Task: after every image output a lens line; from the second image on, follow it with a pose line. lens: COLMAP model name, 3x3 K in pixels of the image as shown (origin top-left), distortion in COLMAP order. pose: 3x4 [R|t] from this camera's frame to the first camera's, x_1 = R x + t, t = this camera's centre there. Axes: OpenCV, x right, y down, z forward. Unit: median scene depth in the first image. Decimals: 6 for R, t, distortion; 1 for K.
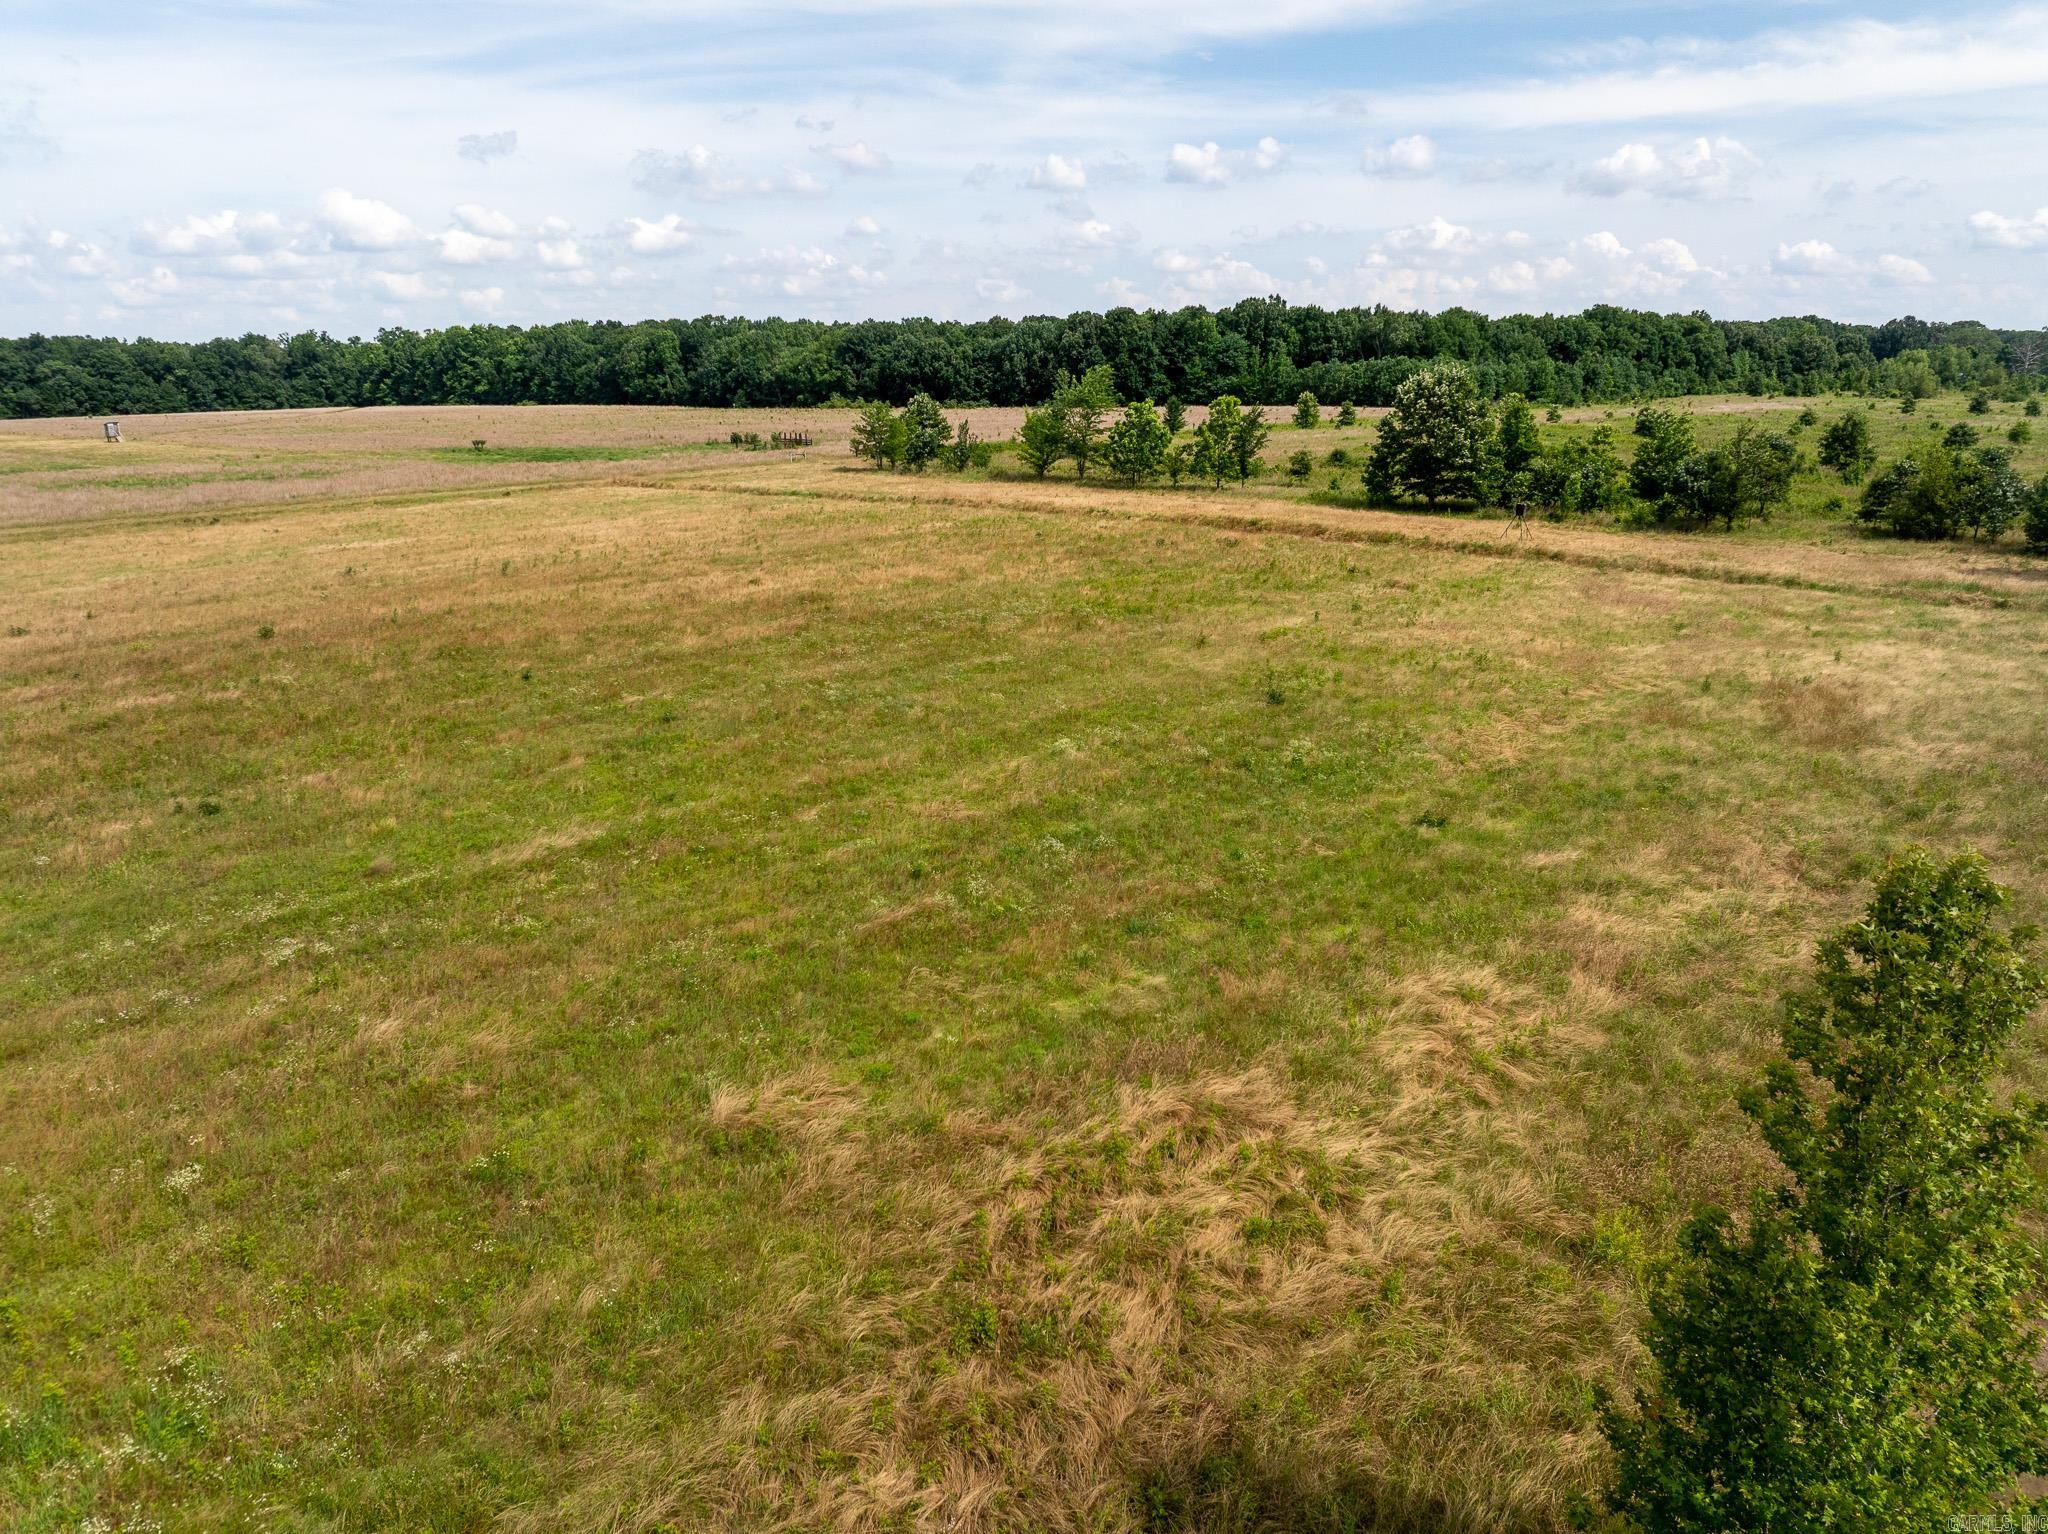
lens RADIAL K [[1440.5, 0, 1034.9], [0, 1440.5, 763.6], [0, 0, 1]] dist [-0.052915, 0.027449]
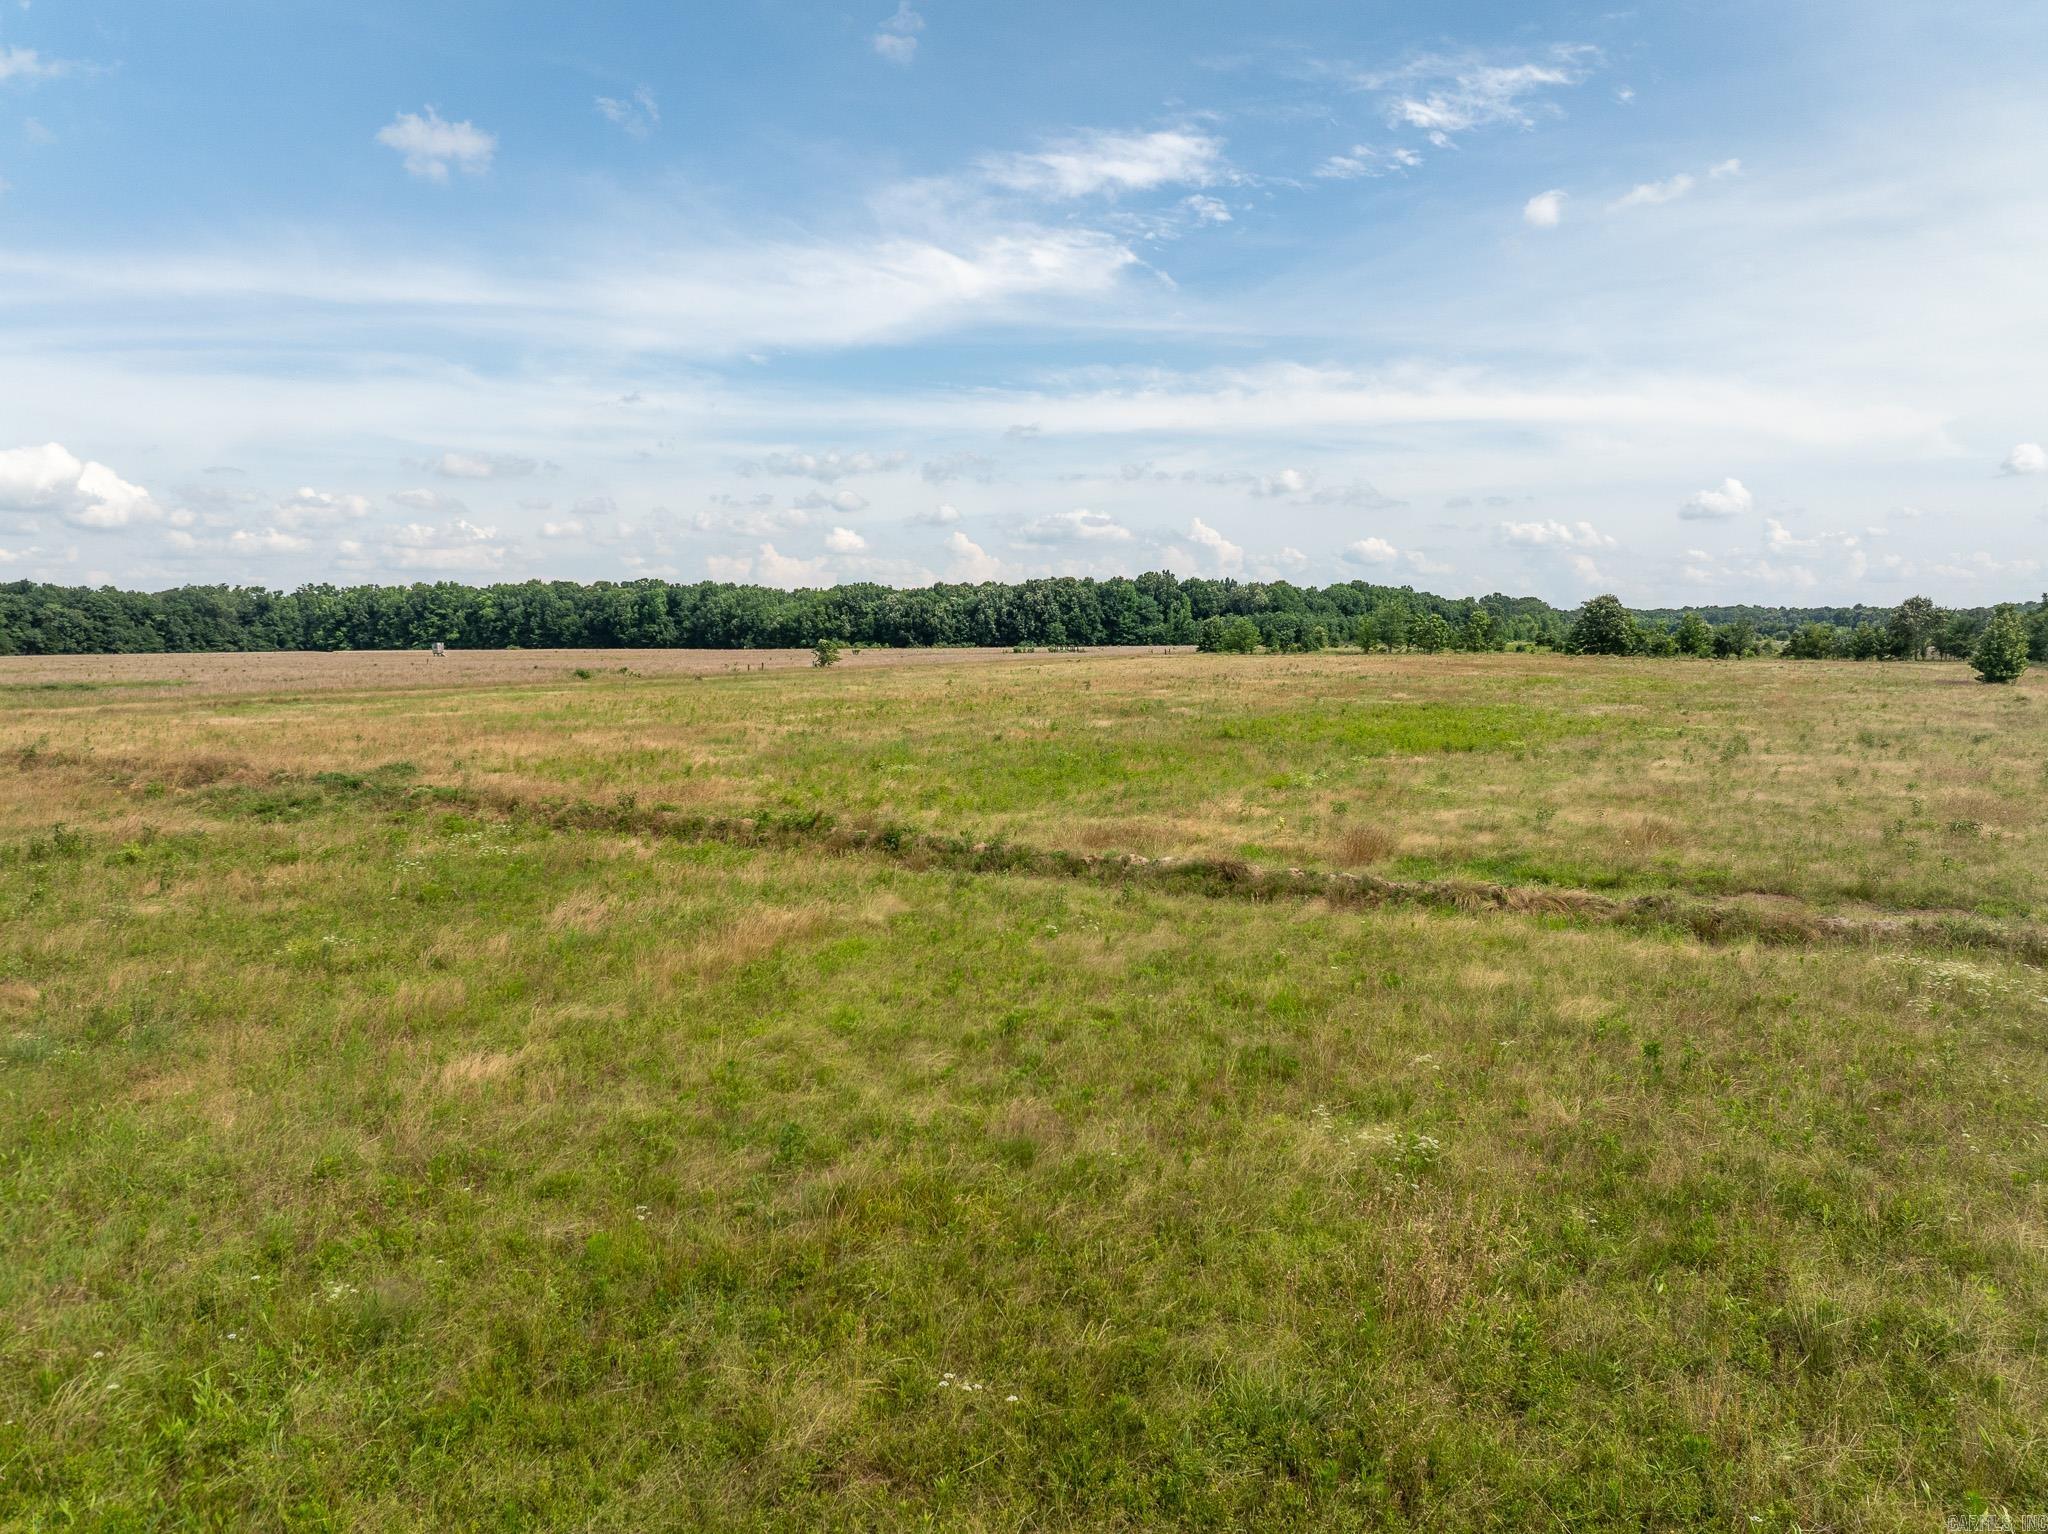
lens RADIAL K [[1440.5, 0, 1039.4], [0, 1440.5, 773.3], [0, 0, 1]] dist [-0.052915, 0.027449]
pose [[0.949111, -0.022893, 0.314110, -0.320557], [0.079460, 0.982496, -0.168487, 0.078389], [-0.304754, 0.184872, 0.934317, -0.199431]]
